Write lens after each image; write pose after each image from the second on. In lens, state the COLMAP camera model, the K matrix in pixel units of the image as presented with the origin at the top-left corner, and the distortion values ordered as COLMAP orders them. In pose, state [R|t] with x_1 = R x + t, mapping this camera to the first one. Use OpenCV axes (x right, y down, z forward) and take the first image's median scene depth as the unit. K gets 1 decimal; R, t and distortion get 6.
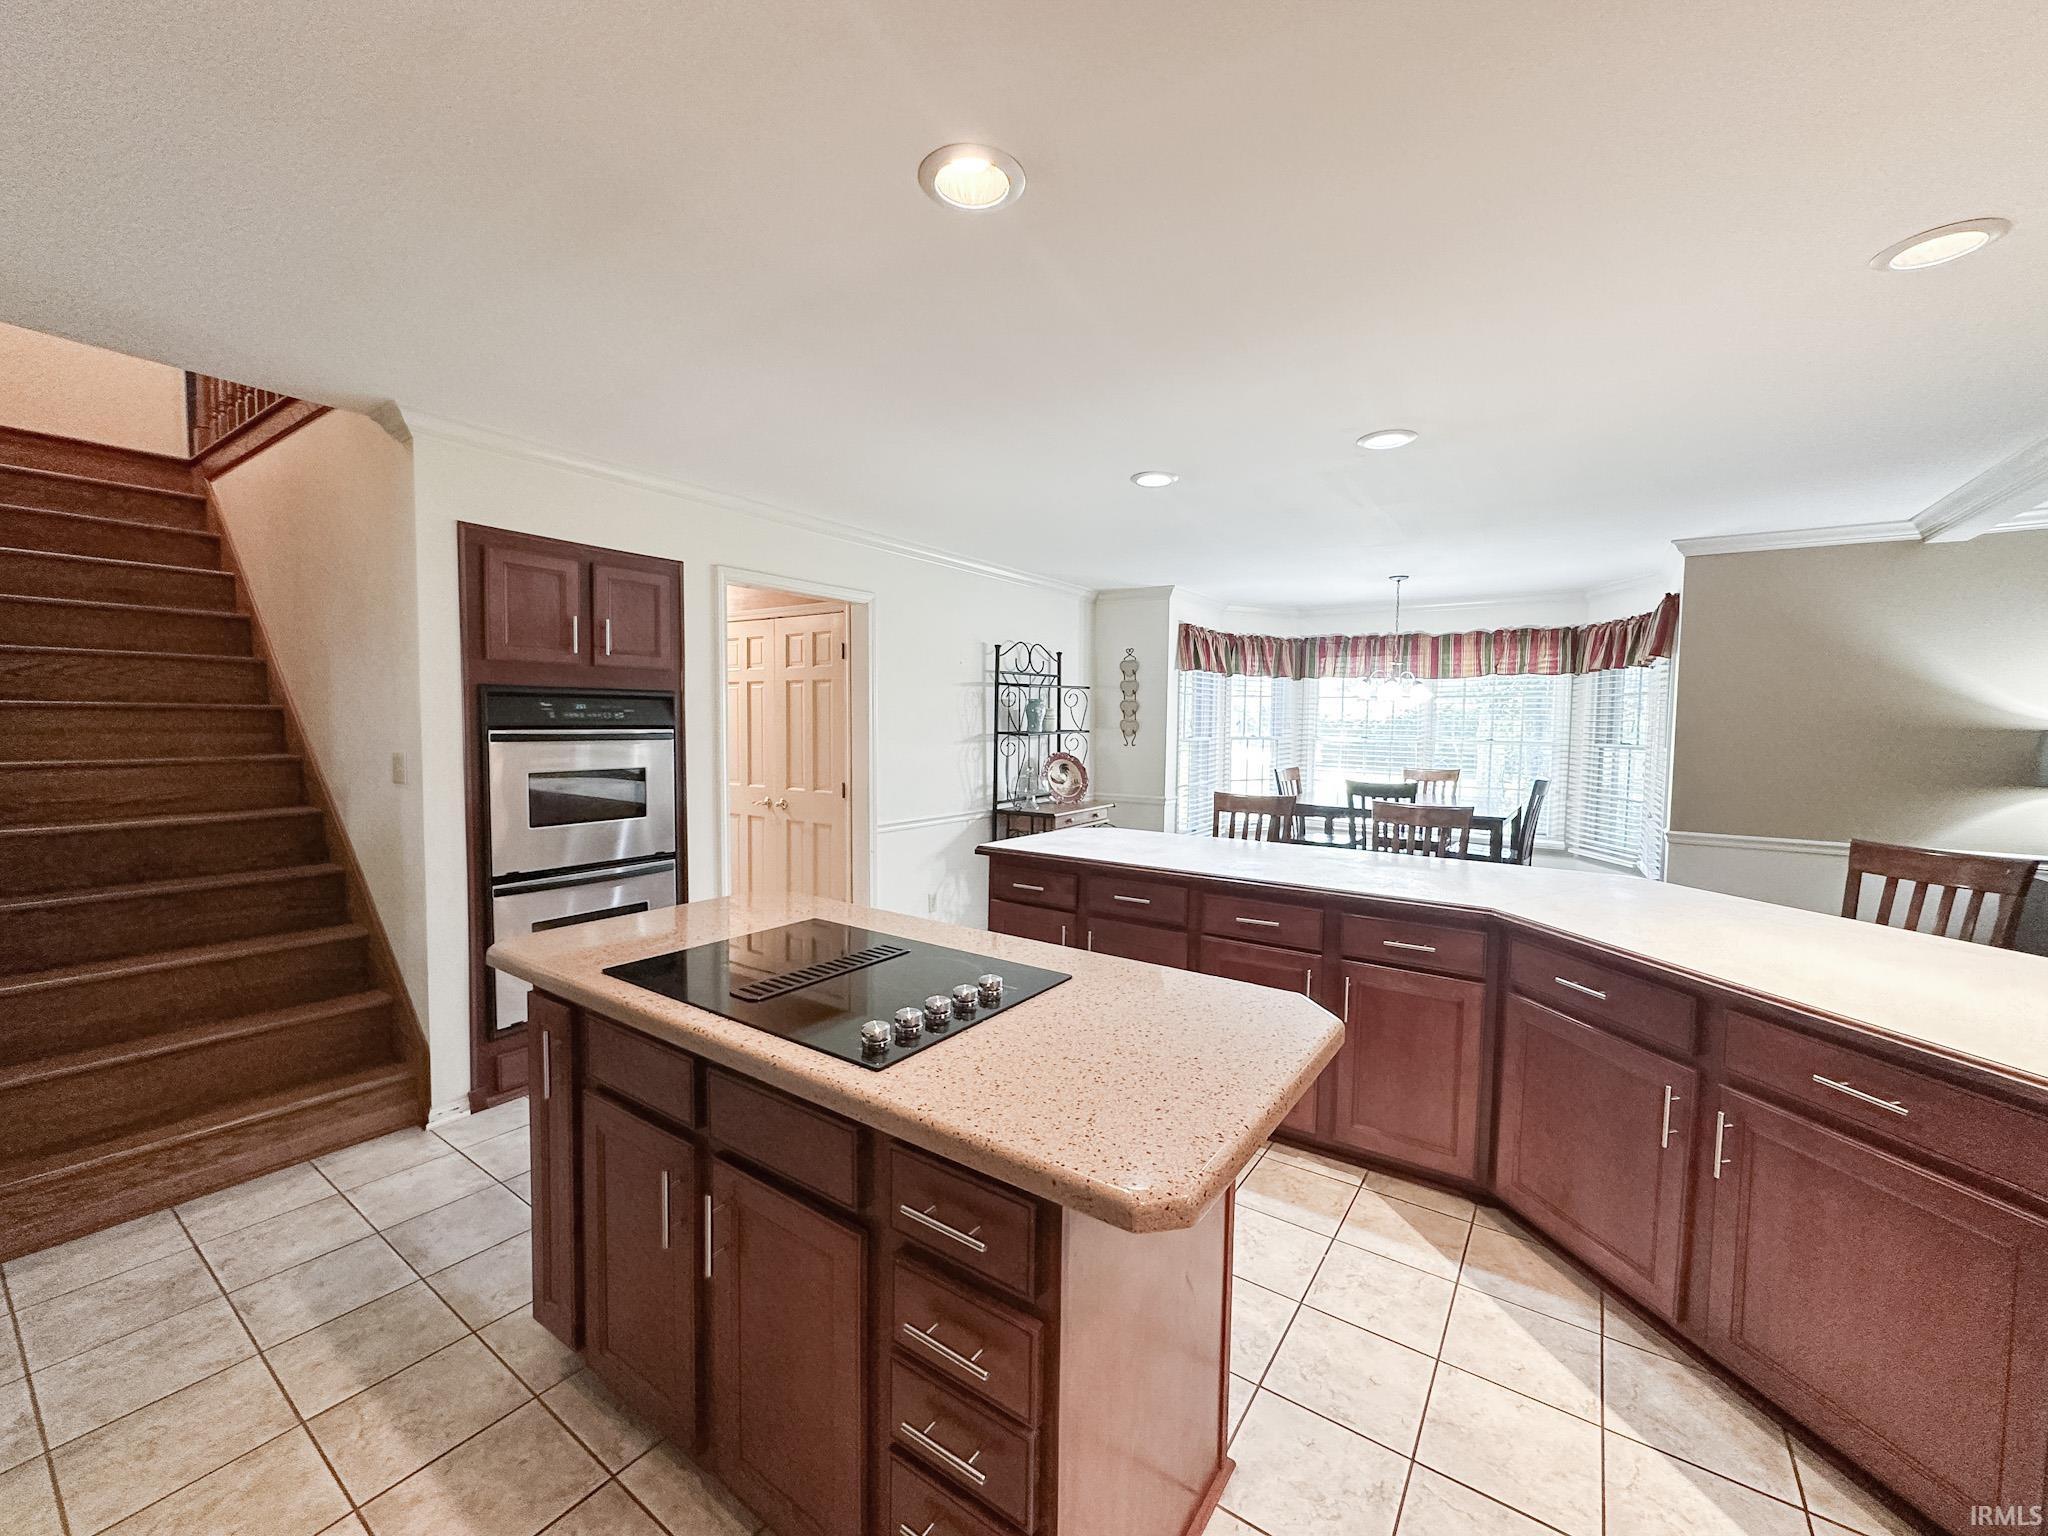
lens RADIAL K [[820.1, 0, 1025.9], [0, 820.1, 763.9], [0, 0, 1]] dist [0.001362, -0.000517]
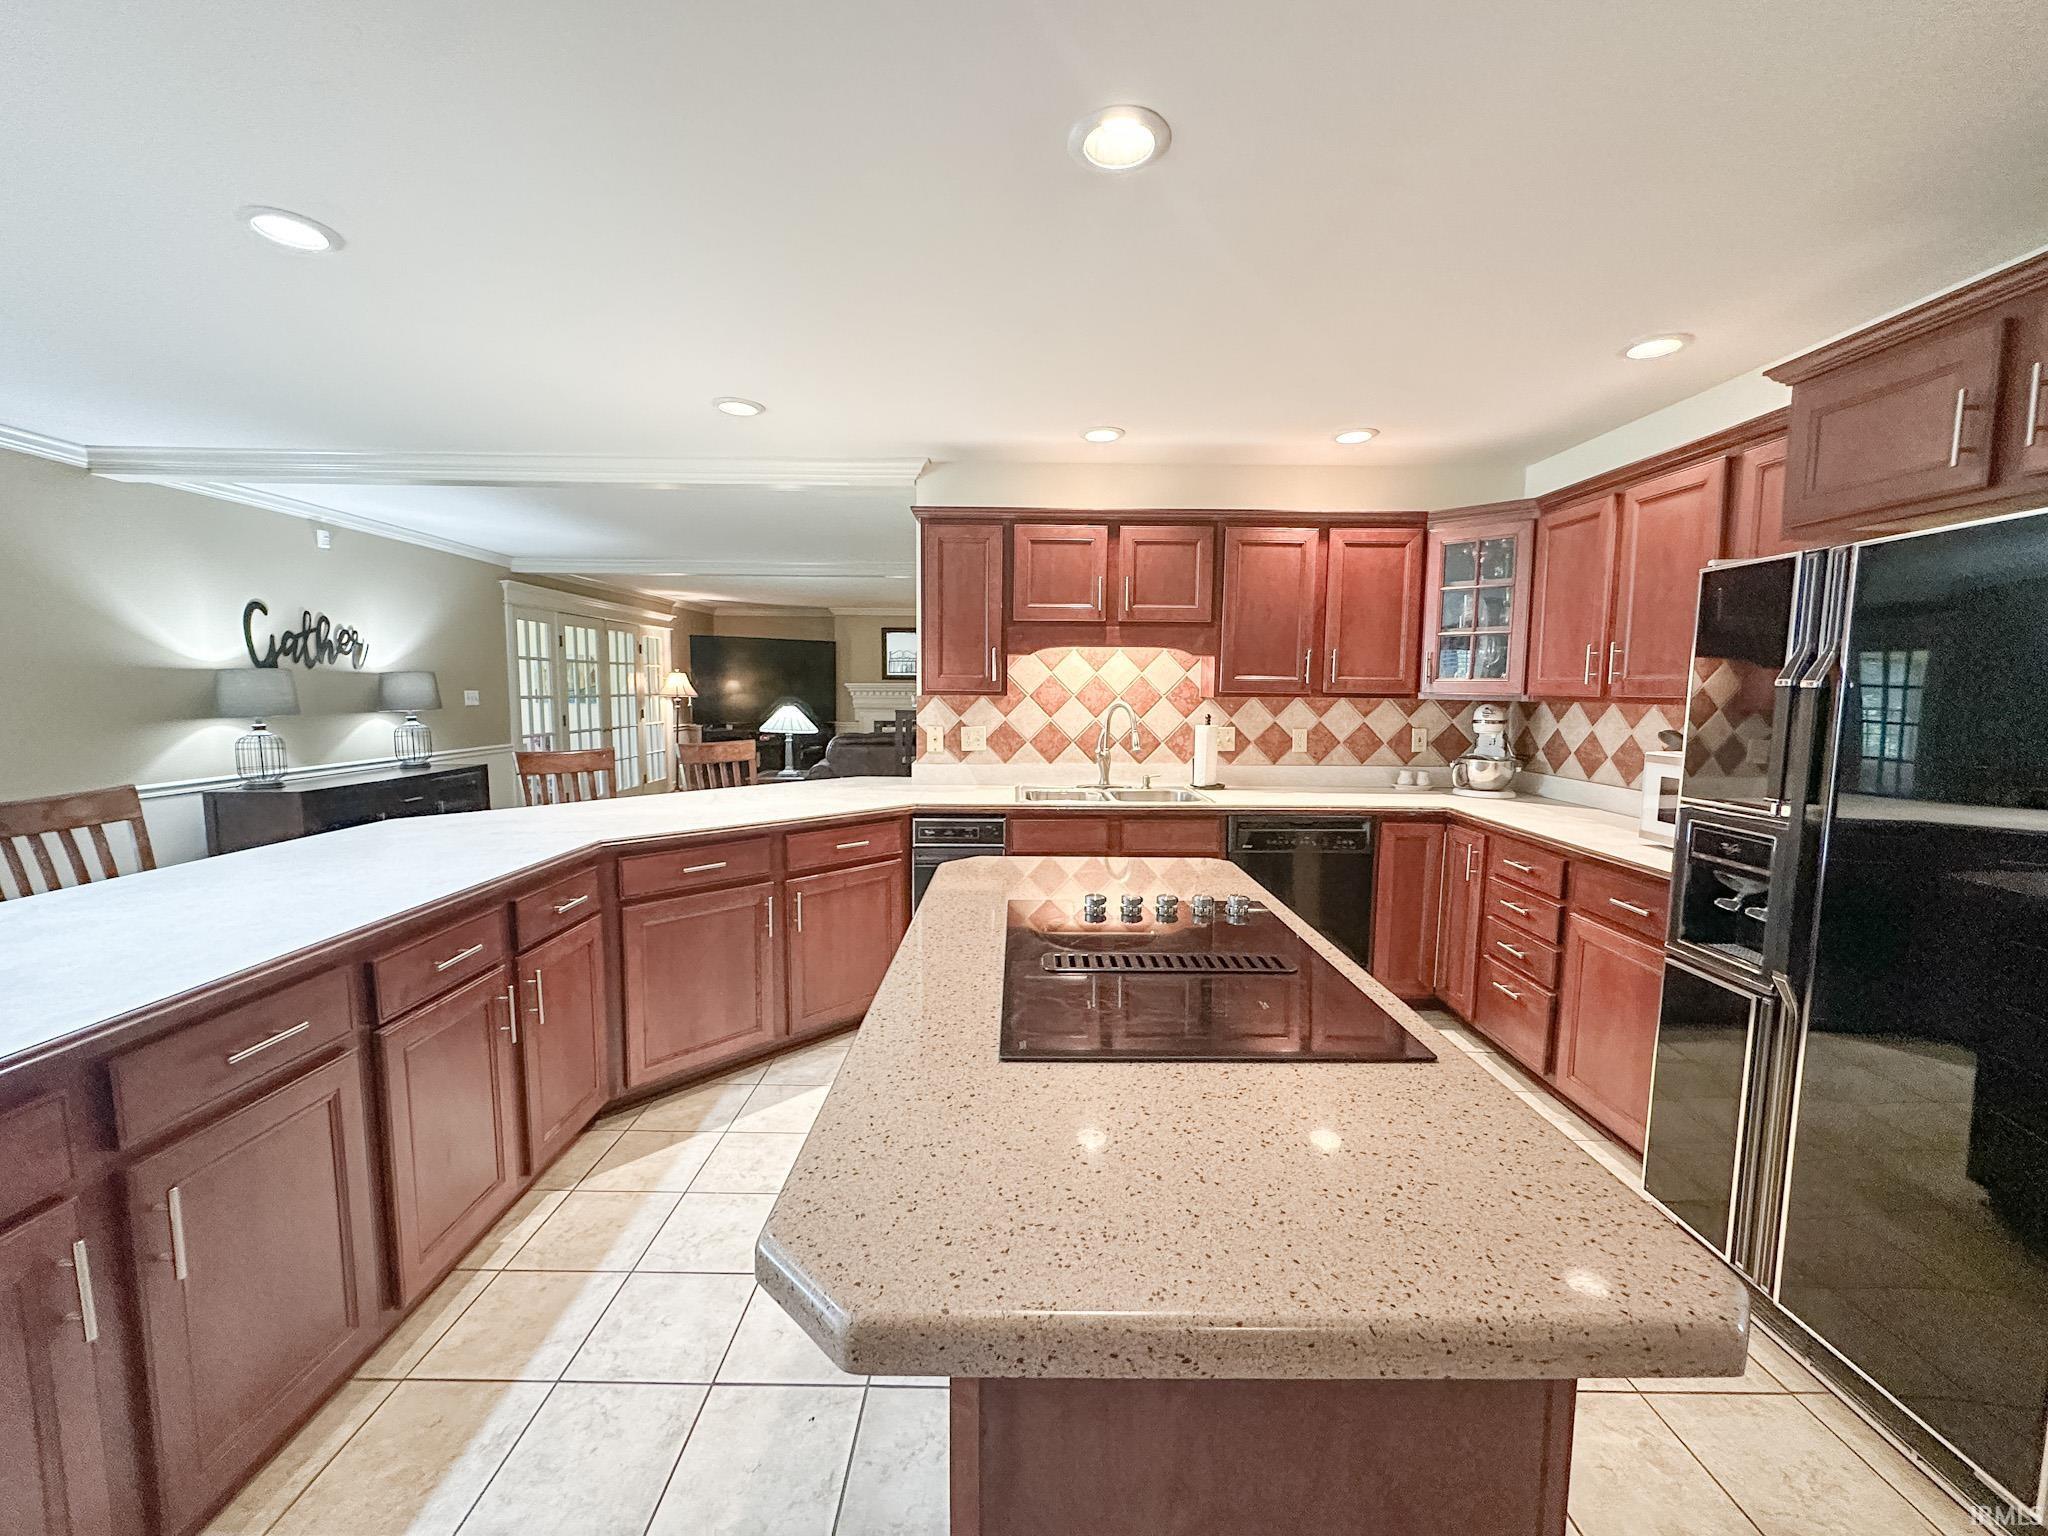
lens RADIAL K [[820.1, 0, 1027.1], [0, 820.1, 772.7], [0, 0, 1]] dist [0.001362, -0.000517]
pose [[-0.571760, -0.102066, 0.814047, -0.247260], [0.030838, 0.988856, 0.145643, -0.019025], [-0.819841, 0.108377, -0.562241, 0.475124]]
